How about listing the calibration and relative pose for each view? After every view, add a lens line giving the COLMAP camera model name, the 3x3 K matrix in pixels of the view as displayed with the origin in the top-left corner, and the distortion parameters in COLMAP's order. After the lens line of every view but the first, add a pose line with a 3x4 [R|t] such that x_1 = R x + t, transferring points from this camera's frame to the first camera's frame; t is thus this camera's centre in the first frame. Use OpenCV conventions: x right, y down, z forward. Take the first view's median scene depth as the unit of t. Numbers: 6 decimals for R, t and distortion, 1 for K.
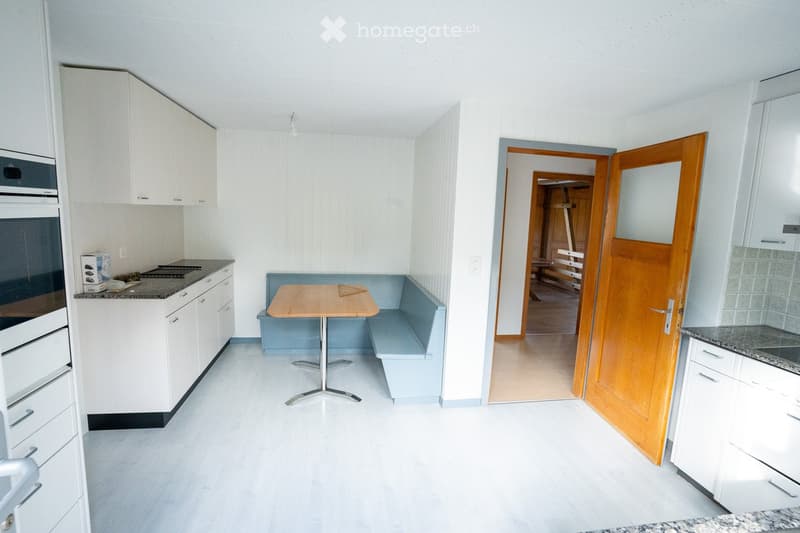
lens RADIAL K [[394.7, 0, 398.7], [0, 394.7, 266.9], [0, 0, 1]] dist [-0.041436, 0.008631]
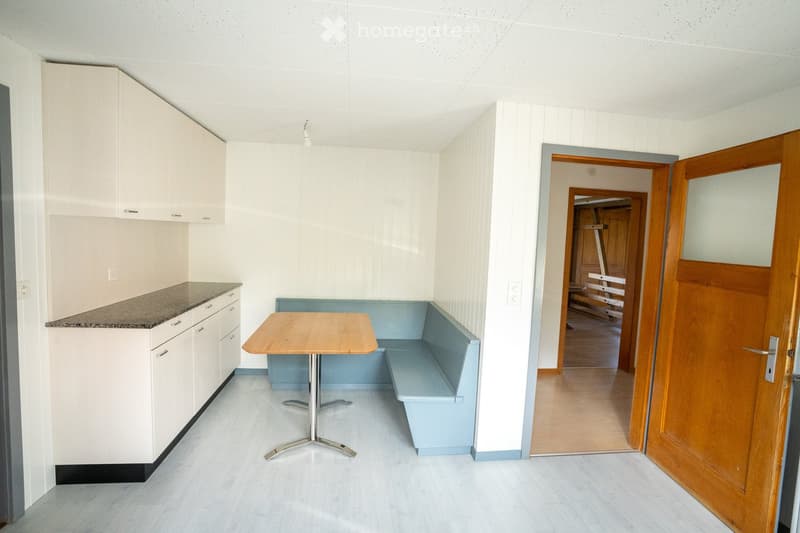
lens RADIAL K [[394.7, 0, 397.9], [0, 394.7, 265.7], [0, 0, 1]] dist [-0.041436, 0.008631]
pose [[0.998912, 0.004543, -0.046420, -0.017073], [-0.007390, 0.998089, -0.061347, -0.005895], [0.046053, 0.061623, 0.997036, 0.135733]]
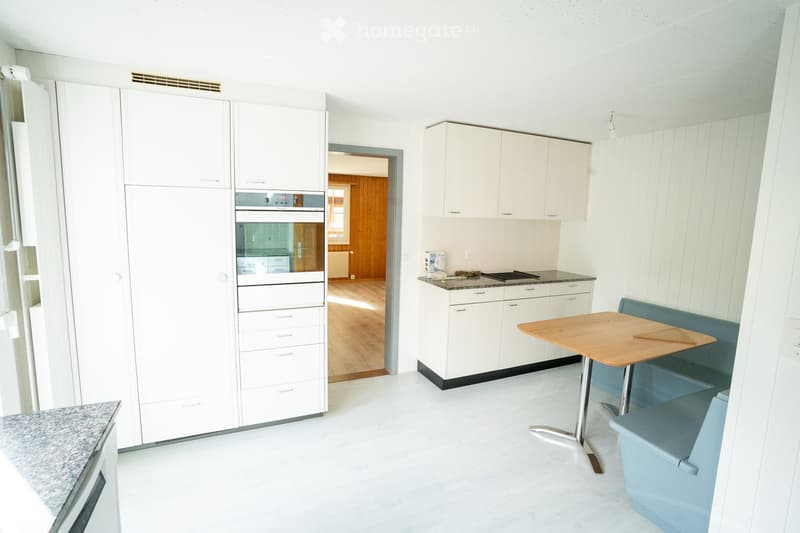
lens RADIAL K [[394.7, 0, 398.4], [0, 394.7, 263.6], [0, 0, 1]] dist [-0.041436, 0.008631]
pose [[0.272147, 0.094703, -0.957584, 0.471192], [-0.151135, 0.987001, 0.054660, -0.040653], [0.950313, 0.129849, 0.282922, 0.369180]]
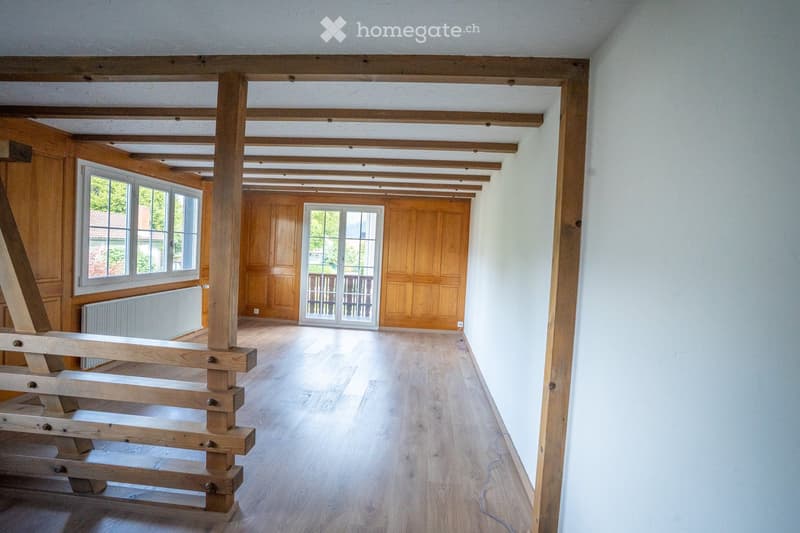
lens RADIAL K [[394.7, 0, 400.8], [0, 394.7, 258.8], [0, 0, 1]] dist [-0.041436, 0.008631]
pose [[0.239018, -0.047628, 0.969846, 0.725333], [0.100421, 0.994653, 0.024098, -0.189916], [-0.965808, 0.091633, 0.242523, 1.945289]]
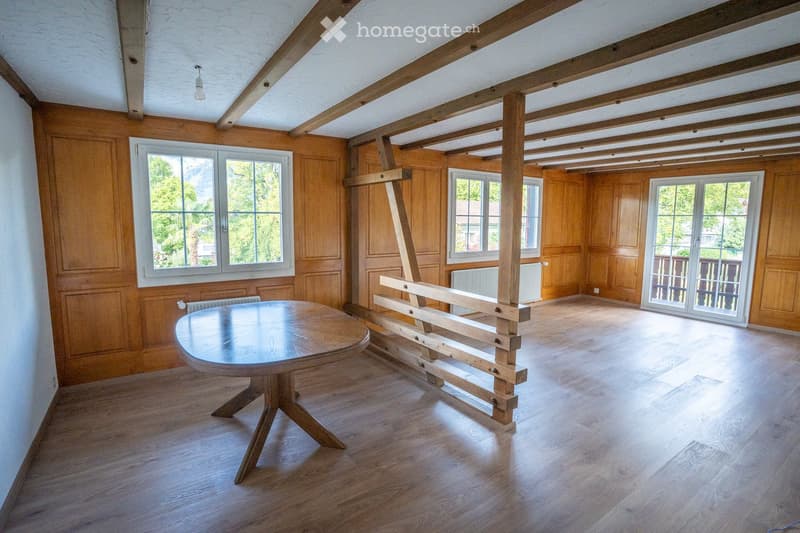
lens RADIAL K [[390.2, 0, 401.9], [0, 390.2, 264.3], [0, 0, 1]] dist [-0.030499, 0.002950]
pose [[0.902738, -0.073254, 0.423909, 0.704892], [0.081498, 0.996673, -0.001324, -0.161068], [-0.422401, 0.035743, 0.905704, 1.714116]]
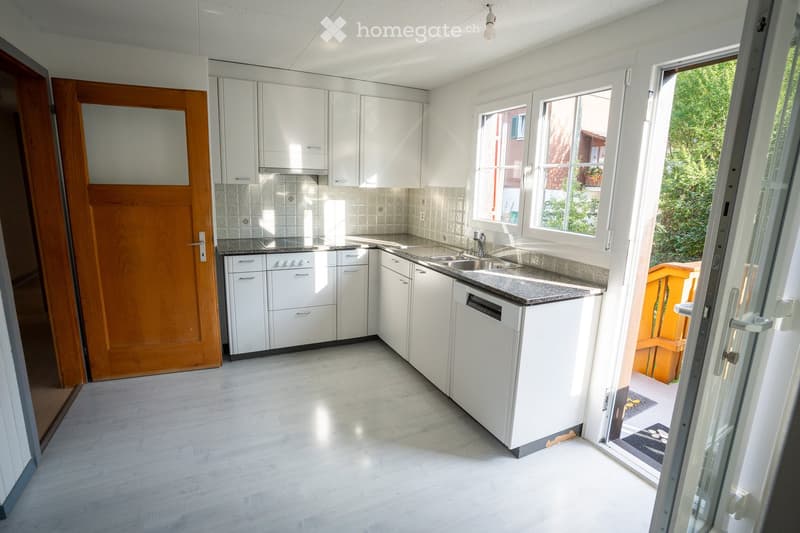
lens RADIAL K [[394.7, 0, 399.0], [0, 394.7, 262.1], [0, 0, 1]] dist [-0.041436, 0.008631]
pose [[-0.301709, -0.230360, 0.925152, -0.446679], [0.092055, 0.958799, 0.268758, -0.069259], [-0.948945, 0.166251, -0.268073, 0.561341]]
